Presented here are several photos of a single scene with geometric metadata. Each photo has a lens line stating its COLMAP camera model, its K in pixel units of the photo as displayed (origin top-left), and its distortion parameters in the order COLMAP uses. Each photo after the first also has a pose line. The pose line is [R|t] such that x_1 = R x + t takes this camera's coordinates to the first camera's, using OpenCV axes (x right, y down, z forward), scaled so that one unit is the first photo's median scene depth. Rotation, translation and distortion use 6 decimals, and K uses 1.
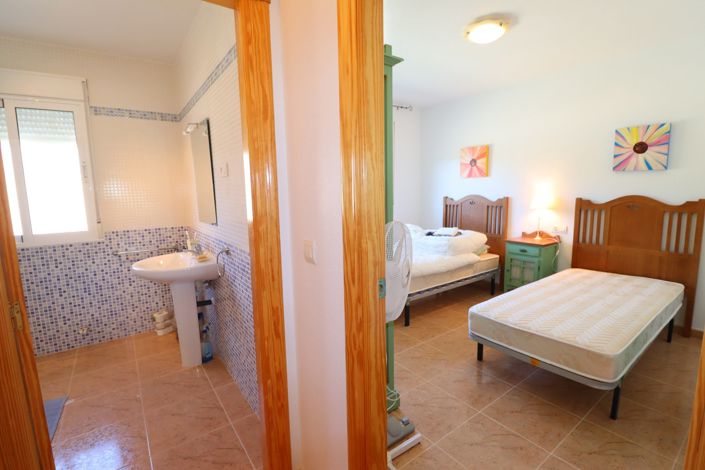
lens RADIAL K [[328.1, 0, 354.8], [0, 328.1, 232.9], [0, 0, 1]] dist [-0.015816, -0.001942]
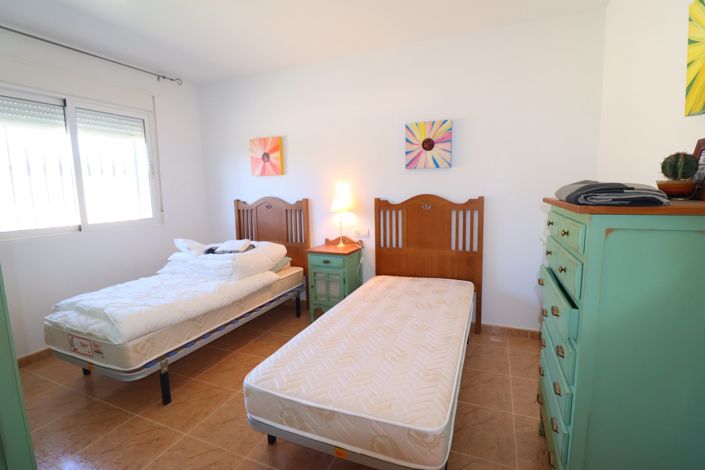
lens RADIAL K [[328.1, 0, 354.8], [0, 328.1, 232.9], [0, 0, 1]] dist [-0.015816, -0.001942]
pose [[0.859458, -0.068365, 0.506615, 0.148873], [0.073195, 0.997263, 0.010403, -0.022514], [-0.505939, 0.028141, 0.862110, 0.222202]]
